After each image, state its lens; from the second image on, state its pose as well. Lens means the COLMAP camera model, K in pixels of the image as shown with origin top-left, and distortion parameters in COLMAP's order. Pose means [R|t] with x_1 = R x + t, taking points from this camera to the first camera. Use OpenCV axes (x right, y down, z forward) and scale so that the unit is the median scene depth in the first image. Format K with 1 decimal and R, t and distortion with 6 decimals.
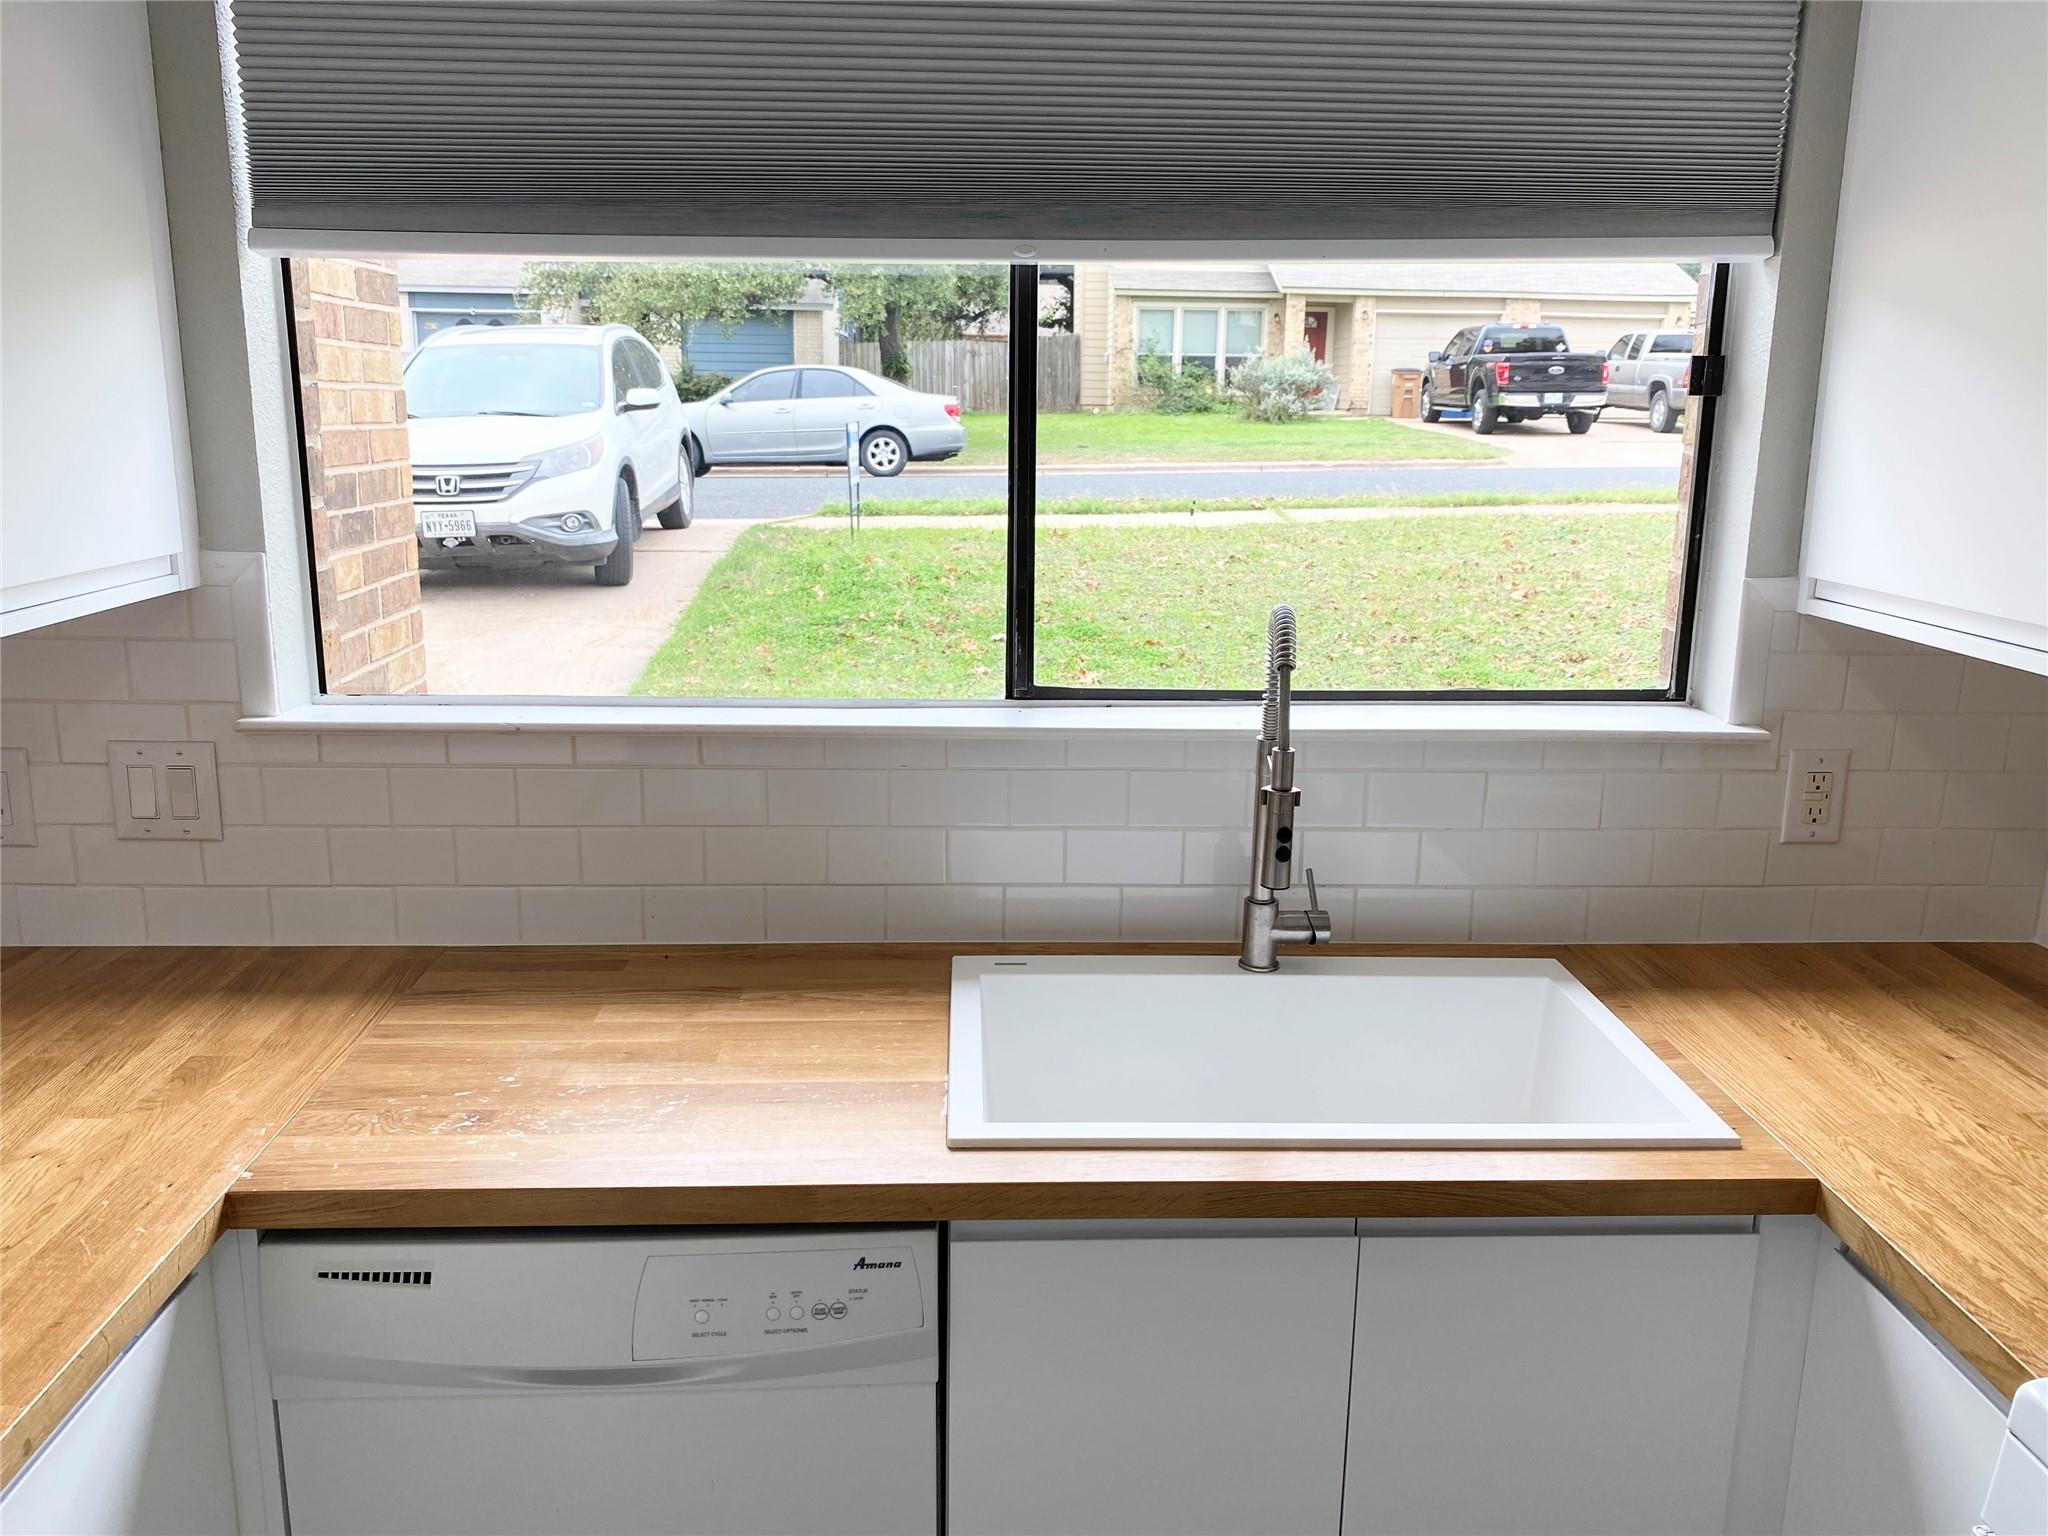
lens RADIAL K [[1618.5, 0, 1024.0], [0, 1618.5, 768.0], [0, 0, 1]] dist [0.003819, -0.007282]
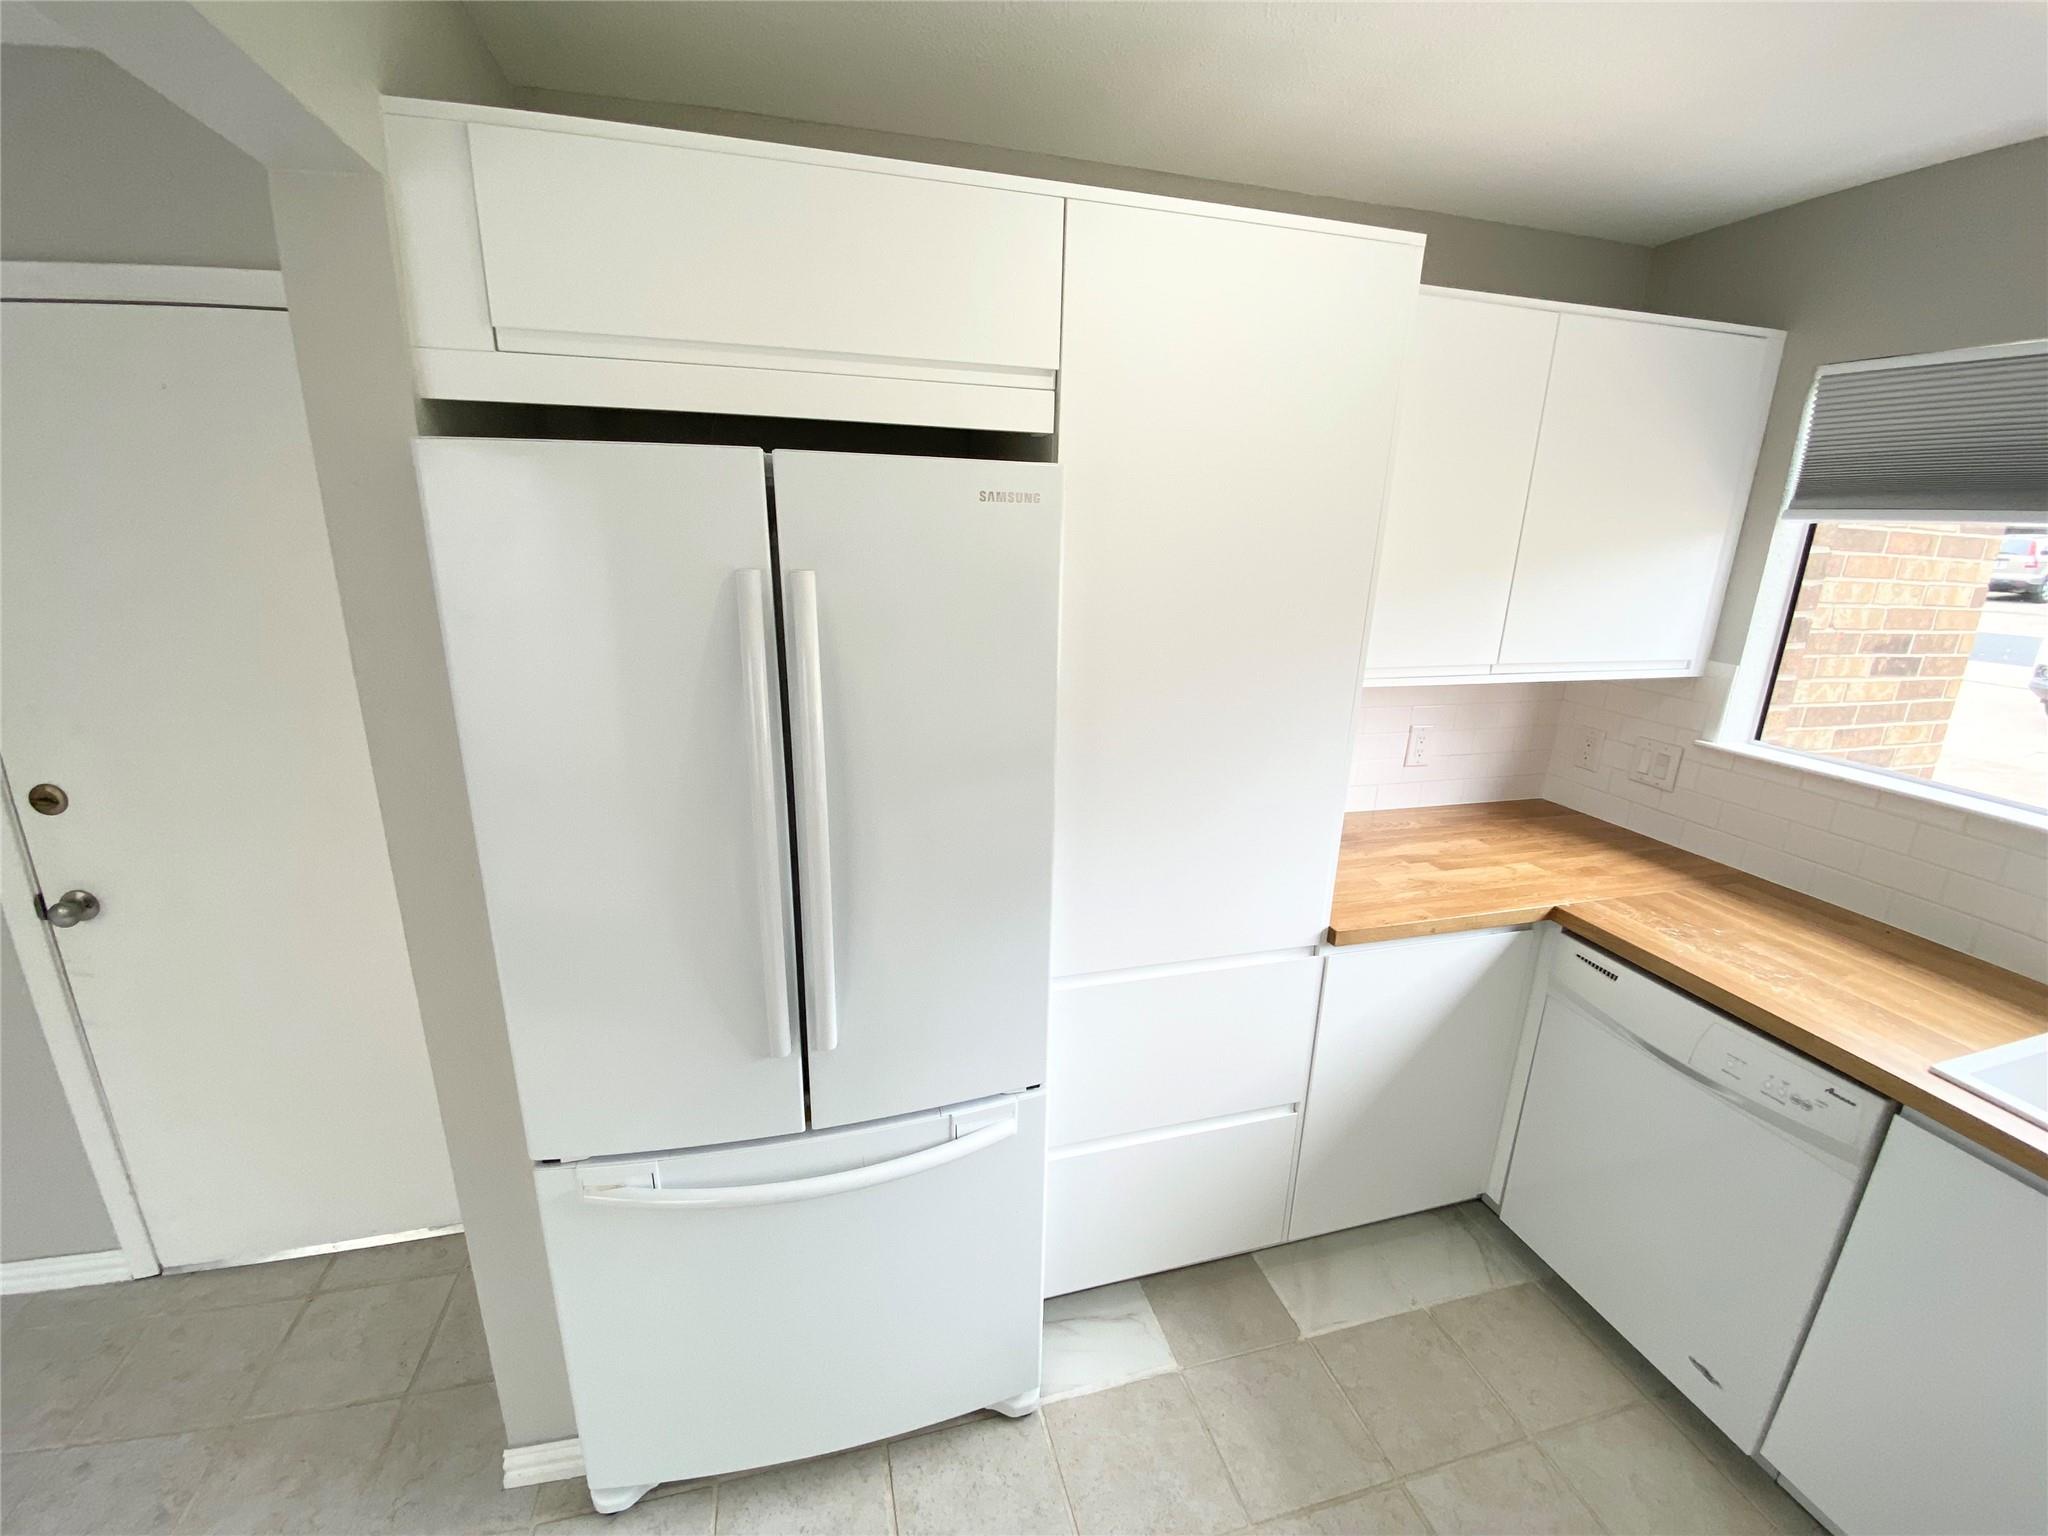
lens RADIAL K [[828.1, 0, 1024.0], [0, 828.1, 768.0], [0, 0, 1]] dist [0.039735, -0.026109]
pose [[0.220832, 0.262952, -0.939196, 0.418385], [-0.244077, 0.947228, 0.207811, -0.009765], [0.944277, 0.183345, 0.273359, -0.152232]]
